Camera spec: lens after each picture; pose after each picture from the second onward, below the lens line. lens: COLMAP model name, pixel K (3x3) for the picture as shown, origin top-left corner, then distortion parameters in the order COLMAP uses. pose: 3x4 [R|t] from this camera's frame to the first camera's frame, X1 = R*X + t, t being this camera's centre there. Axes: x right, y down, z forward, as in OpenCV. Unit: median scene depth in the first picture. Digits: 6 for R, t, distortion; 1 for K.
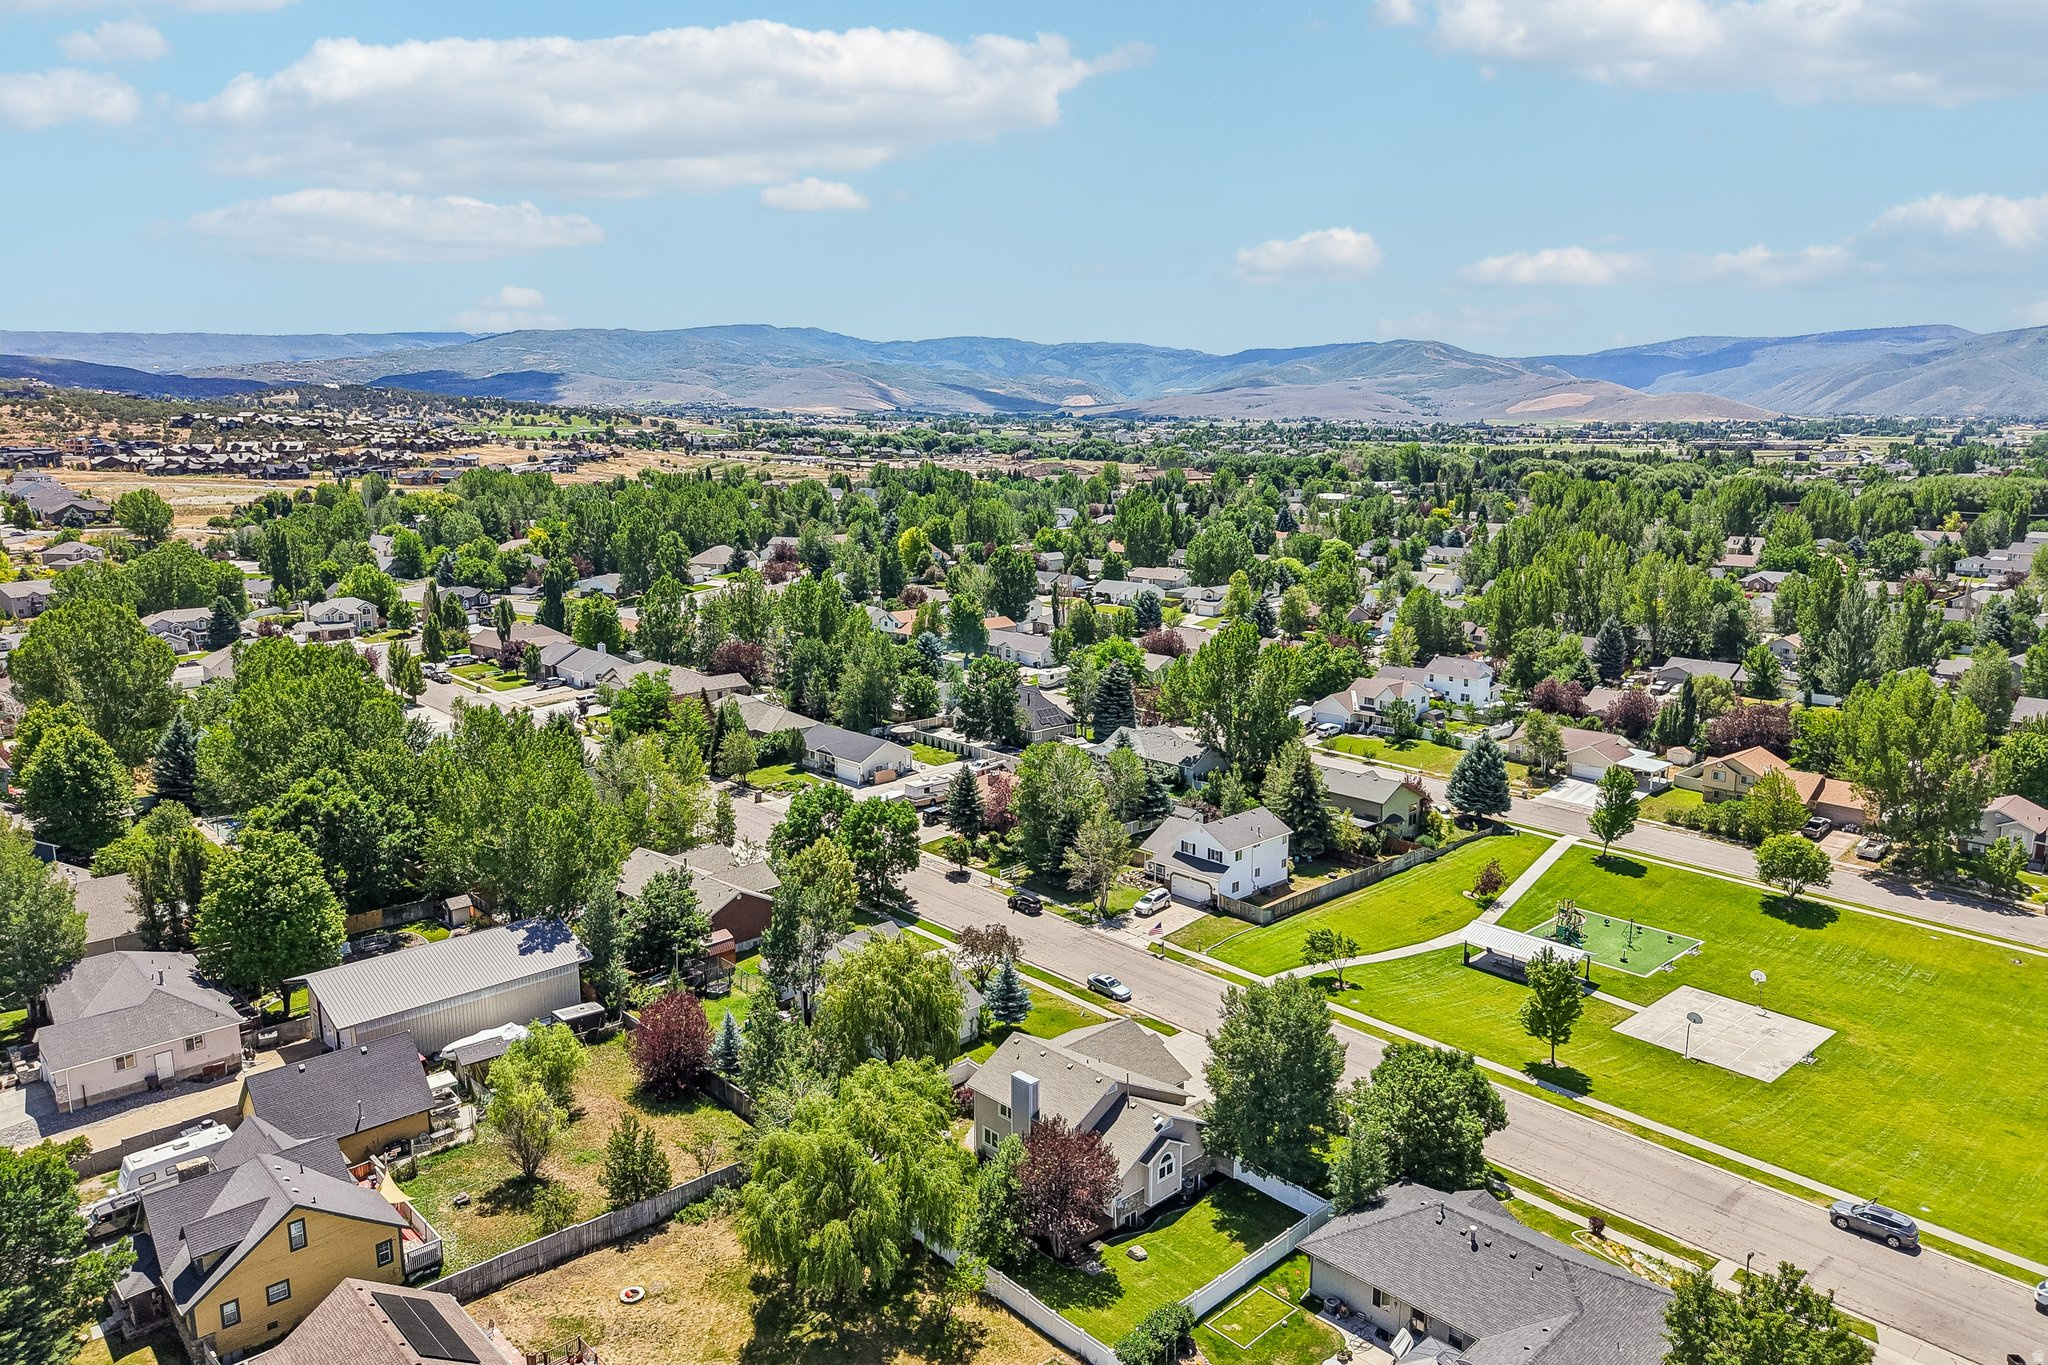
lens RADIAL K [[1372.6, 0, 1021.1], [0, 1372.6, 688.7], [0, 0, 1]] dist [0.041830, -0.045265]
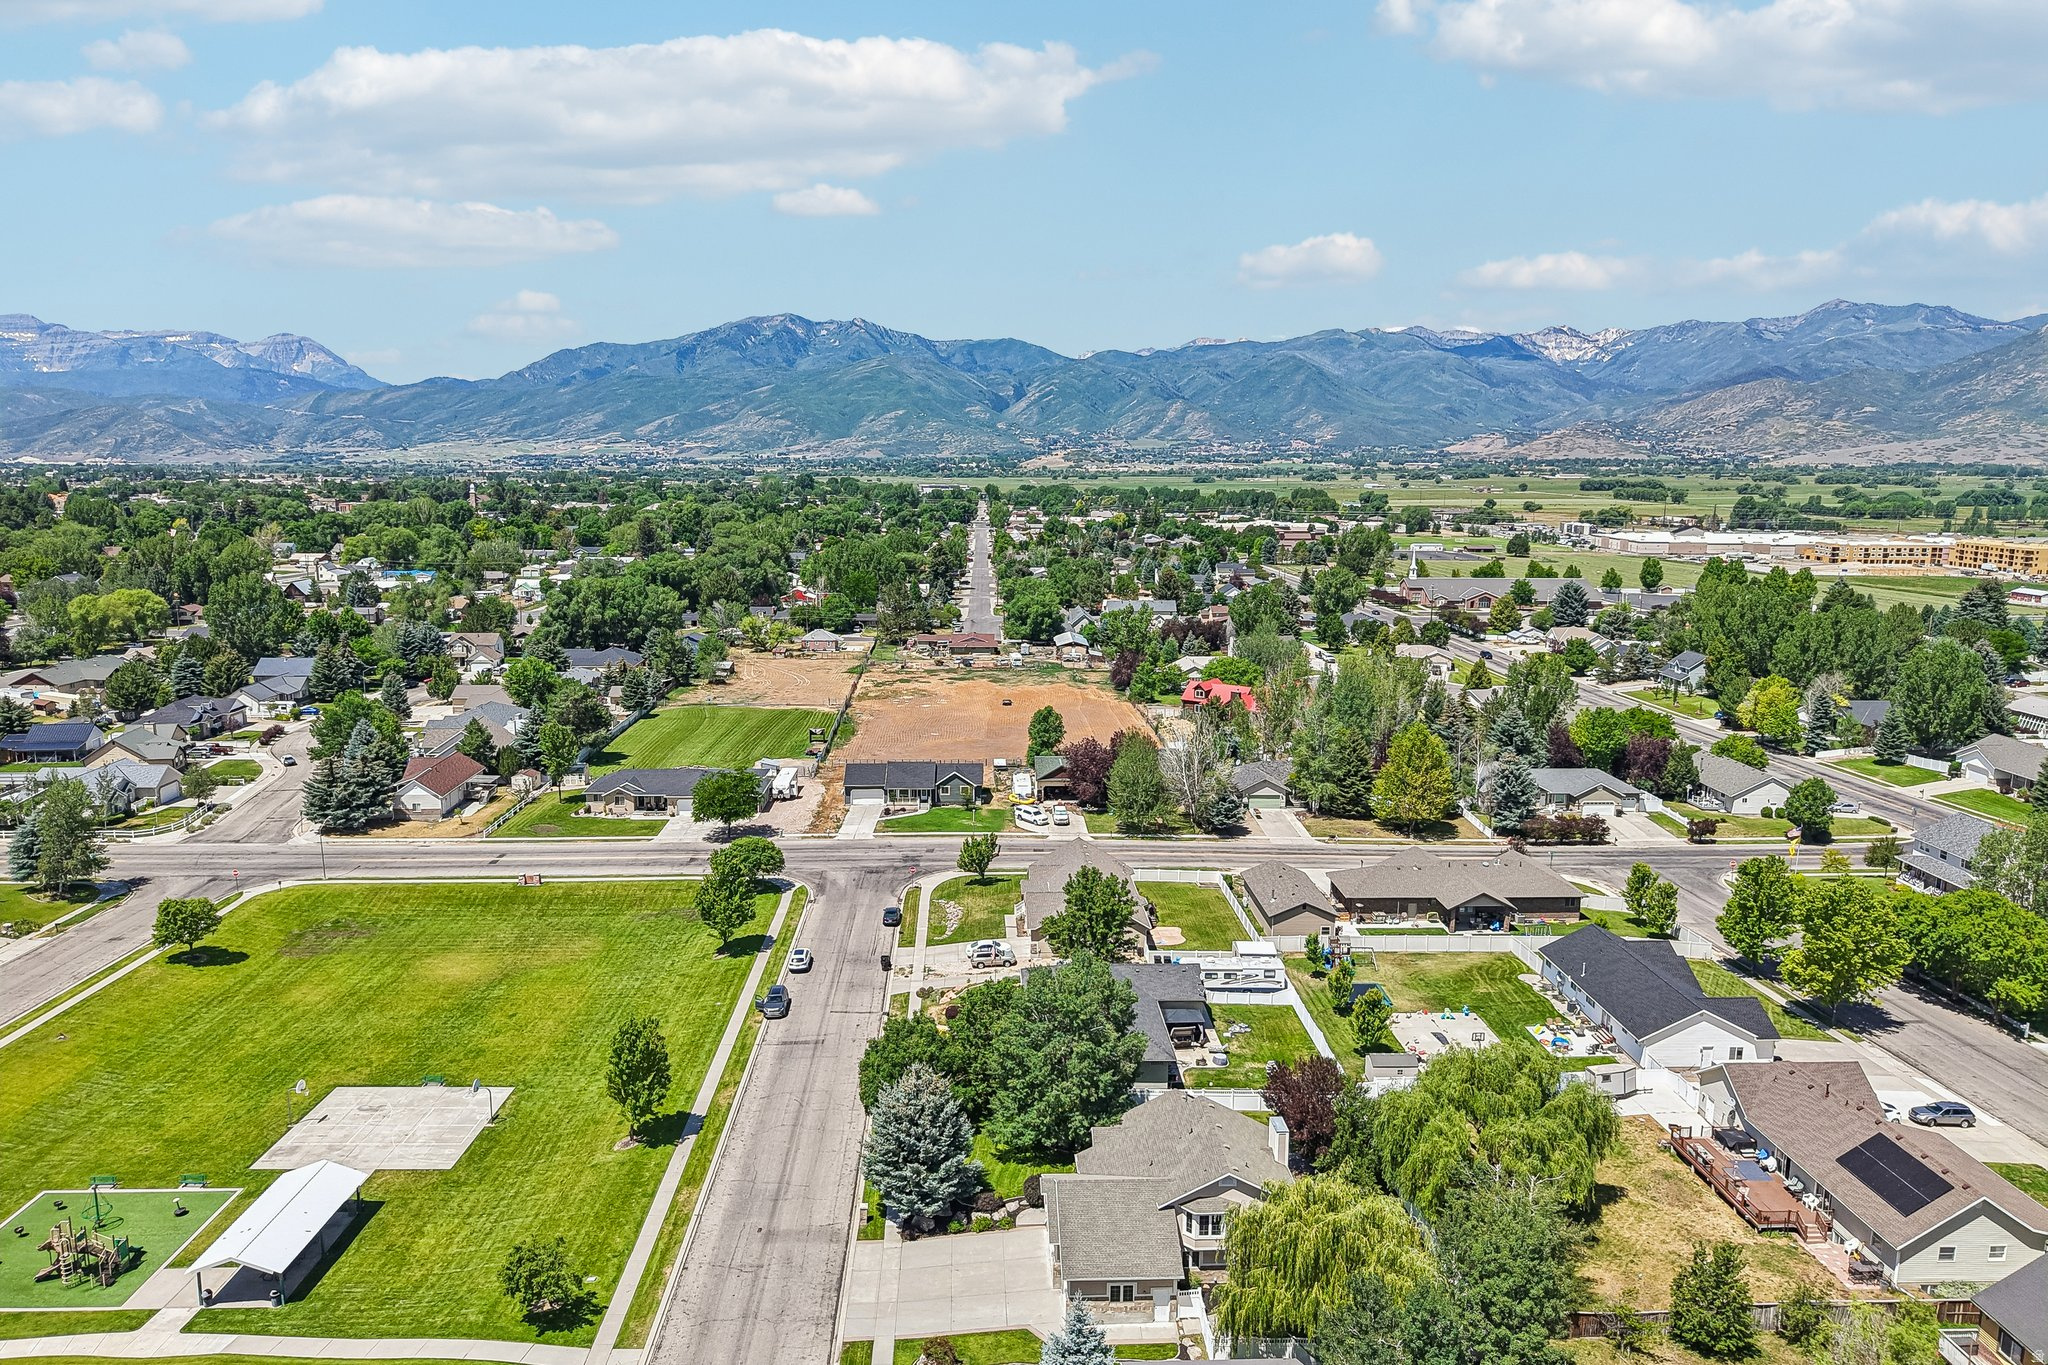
lens RADIAL K [[1364.8, 0, 1024.0], [0, 1364.8, 682.5], [0, 0, 1]] dist [0.049186, -0.058061]
pose [[-0.753838, -0.114973, 0.646924, -0.274608], [0.118293, 0.944737, 0.305744, -0.198585], [-0.646325, 0.307008, -0.698578, 1.037194]]
